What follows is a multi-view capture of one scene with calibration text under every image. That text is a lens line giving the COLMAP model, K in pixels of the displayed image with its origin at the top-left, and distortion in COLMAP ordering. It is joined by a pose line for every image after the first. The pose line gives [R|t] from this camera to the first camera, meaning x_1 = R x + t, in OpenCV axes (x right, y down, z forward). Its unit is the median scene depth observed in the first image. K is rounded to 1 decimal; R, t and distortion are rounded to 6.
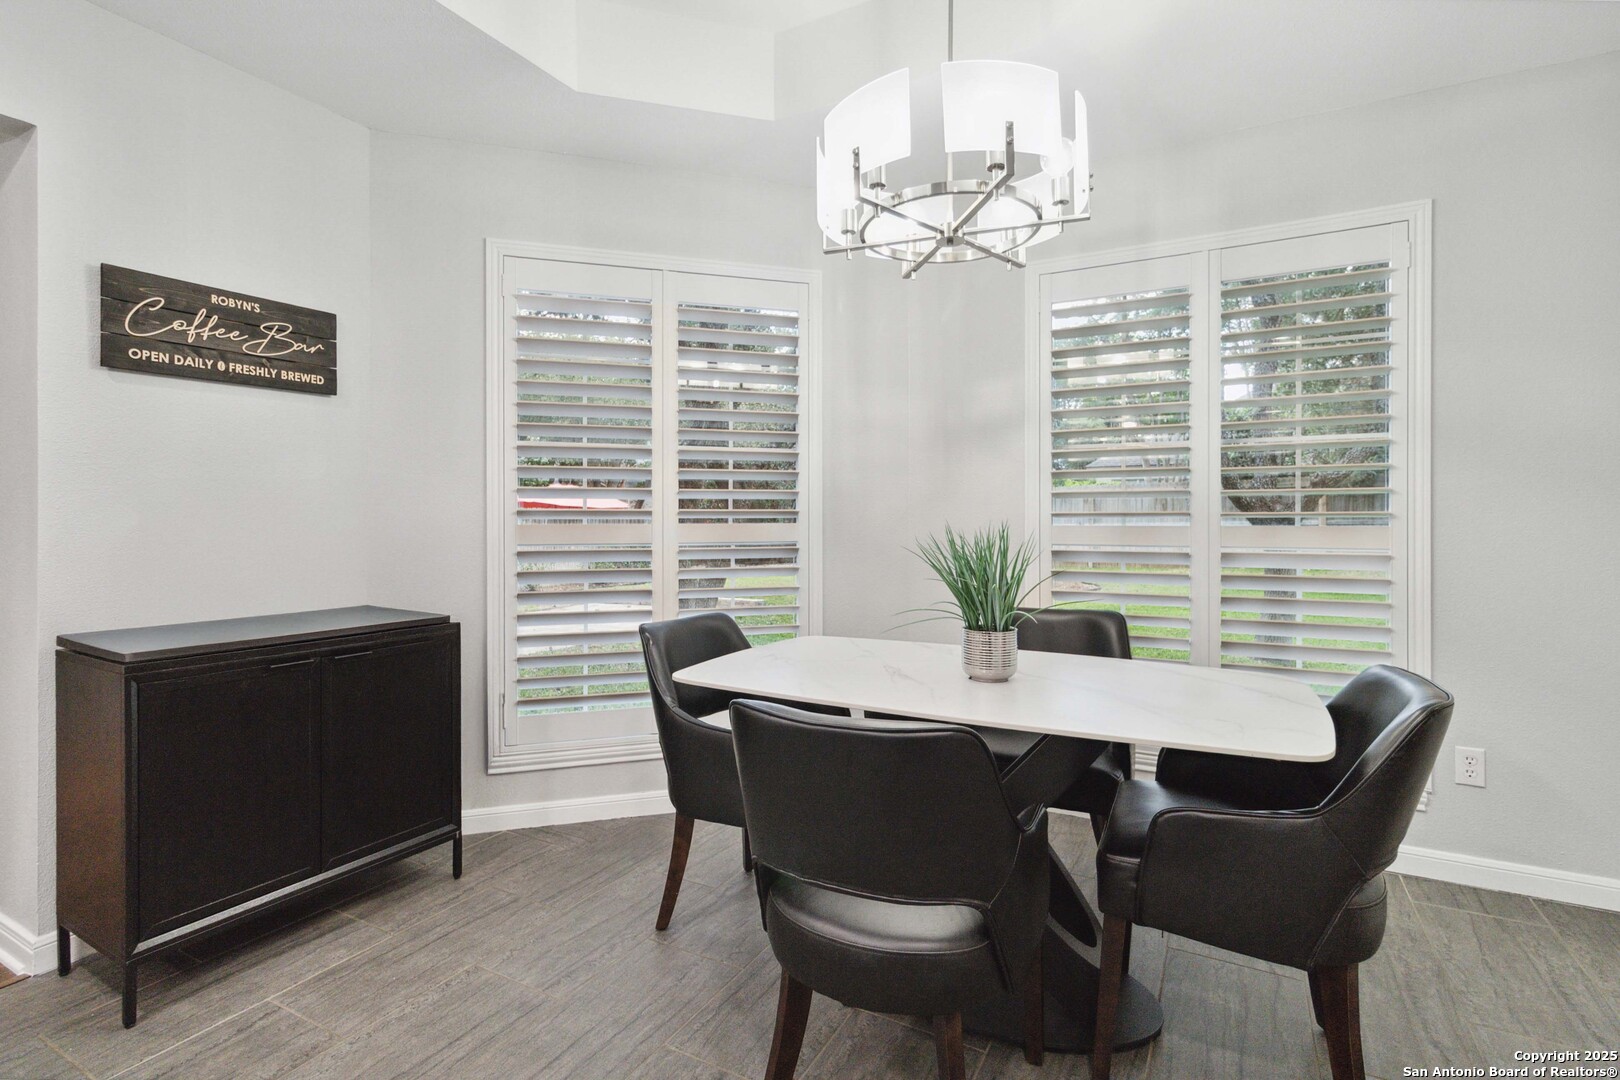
lens RADIAL K [[761.1, 0, 822.6], [0, 761.1, 522.9], [0, 0, 1]] dist [0.001848, 0.000753]
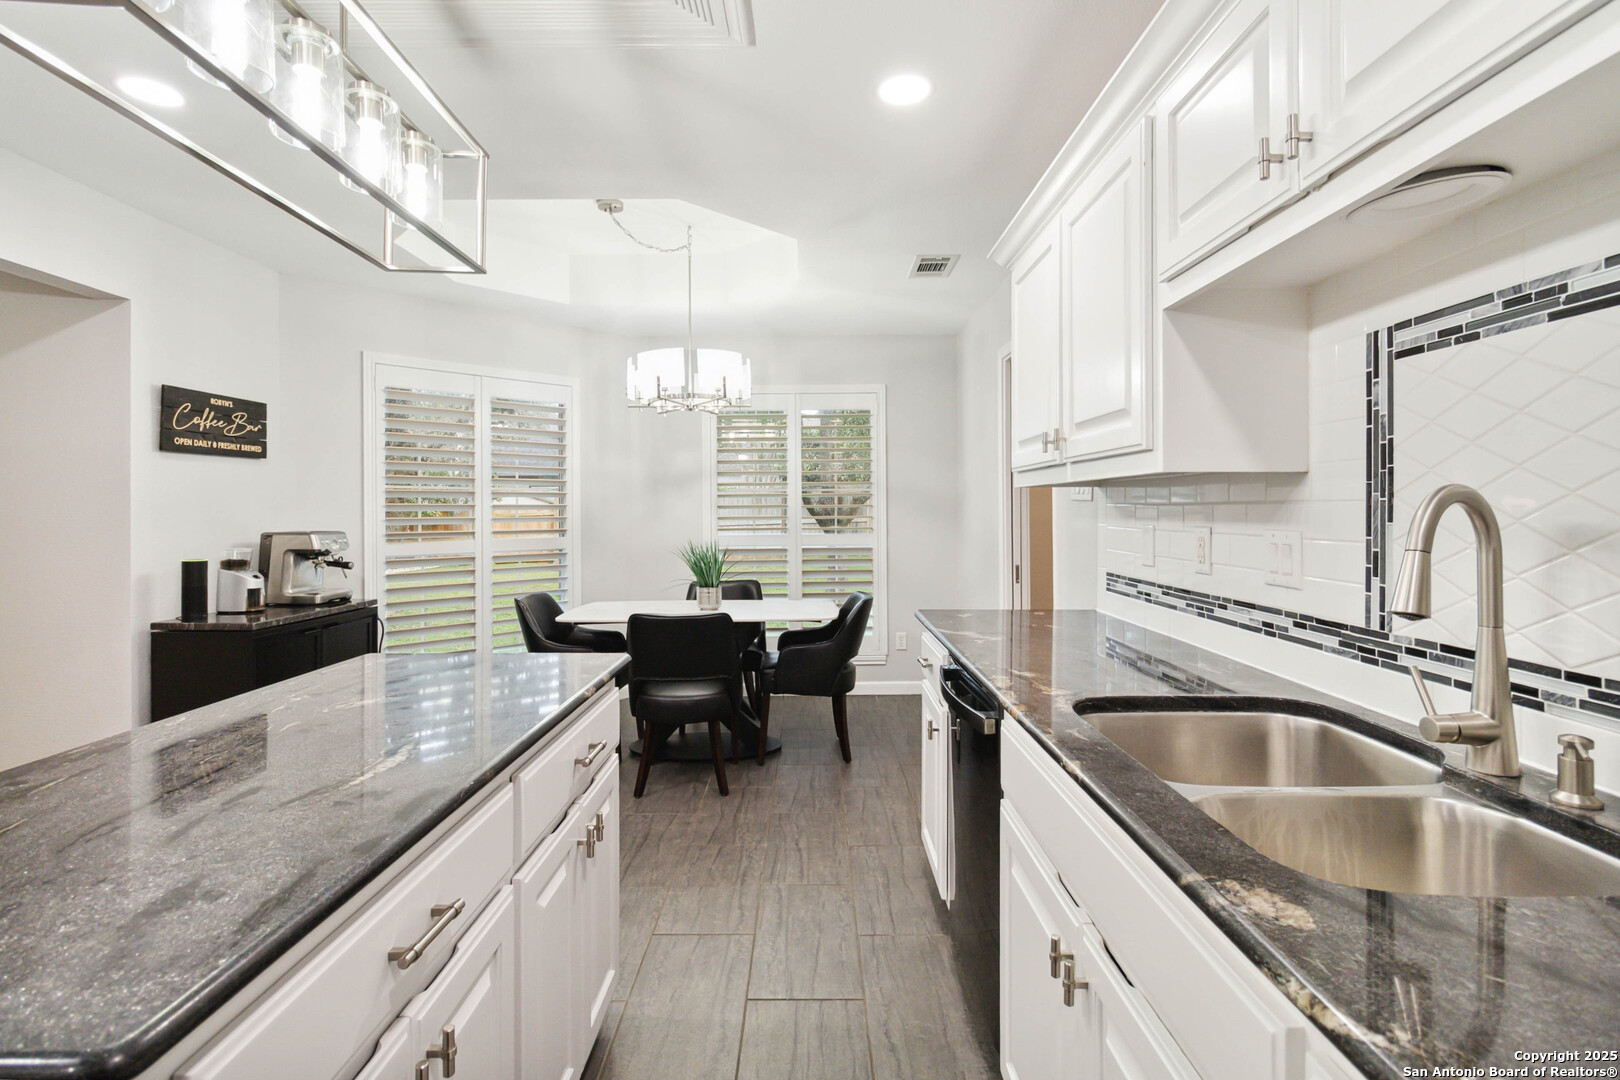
lens RADIAL K [[761.1, 0, 810.6], [0, 761.1, 528.9], [0, 0, 1]] dist [0.001848, 0.000753]
pose [[0.880290, -0.015042, 0.474198, -0.466553], [0.007639, 0.999817, 0.017535, -0.056053], [-0.474375, -0.011814, 0.880244, -0.888267]]
